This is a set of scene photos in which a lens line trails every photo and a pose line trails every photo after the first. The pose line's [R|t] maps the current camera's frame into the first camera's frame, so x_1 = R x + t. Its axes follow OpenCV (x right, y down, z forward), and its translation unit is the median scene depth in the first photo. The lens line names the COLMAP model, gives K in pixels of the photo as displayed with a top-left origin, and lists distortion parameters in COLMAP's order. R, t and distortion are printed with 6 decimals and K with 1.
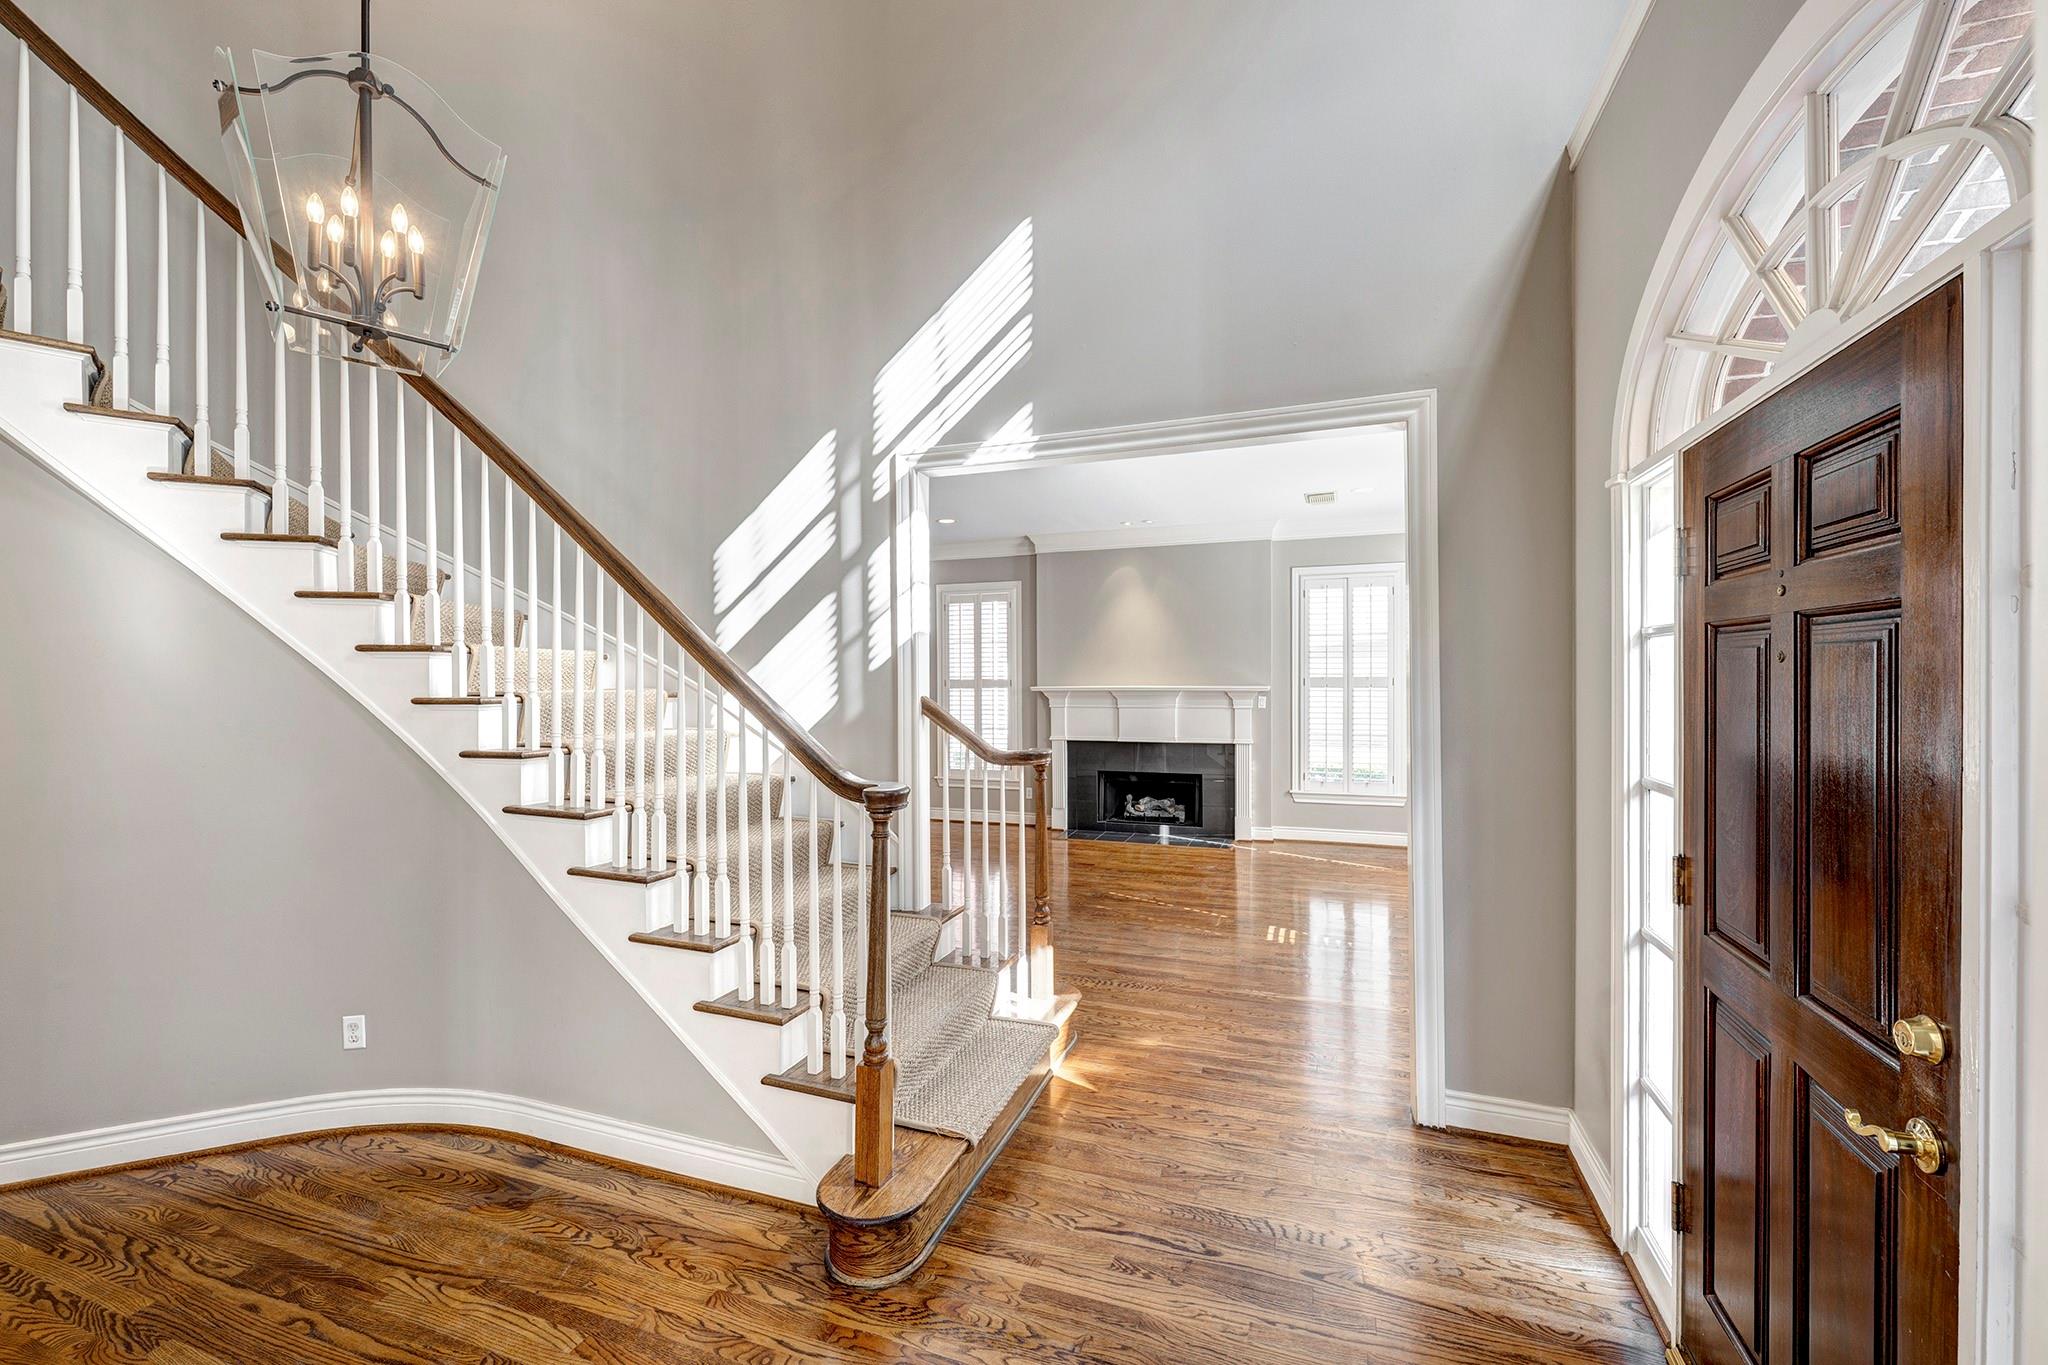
lens RADIAL K [[832.0, 0, 1029.7], [0, 832.0, 679.8], [0, 0, 1]] dist [-0.002169, -0.000009]
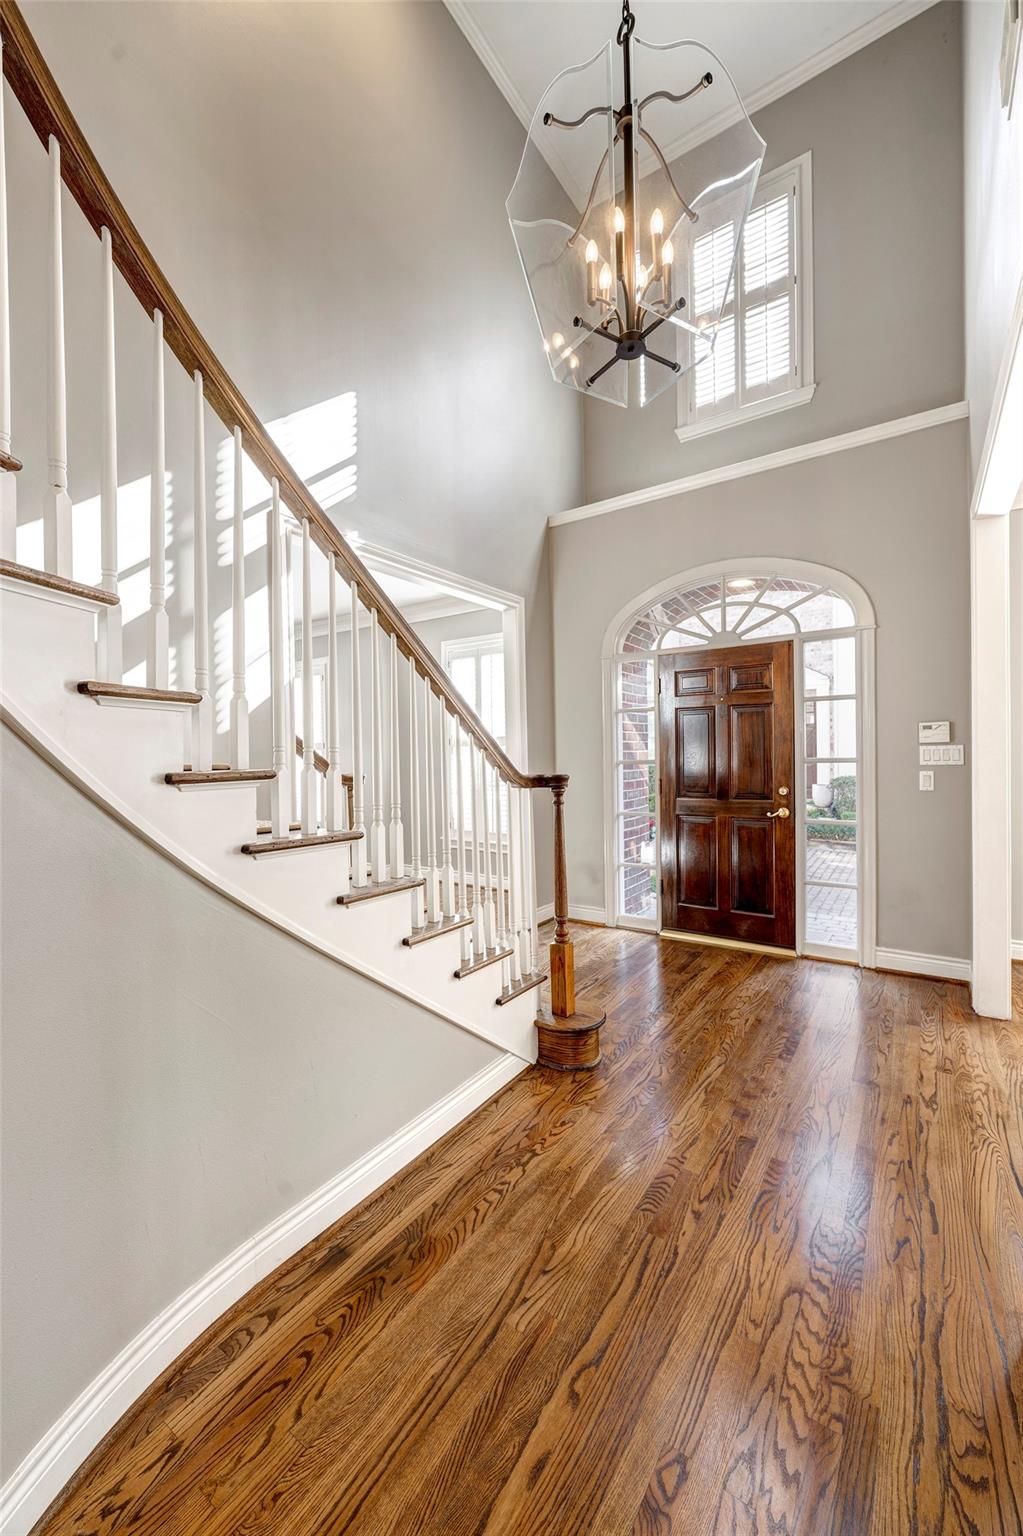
lens RADIAL K [[618.1, 0, 468.8], [0, 618.1, 763.5], [0, 0, 1]] dist [-0.000570, 0.000051]
pose [[0.280223, -0.012426, 0.959855, -1.319893], [0.028079, 0.999594, 0.004743, 0.094815], [-0.959524, 0.025623, 0.280458, 0.783948]]
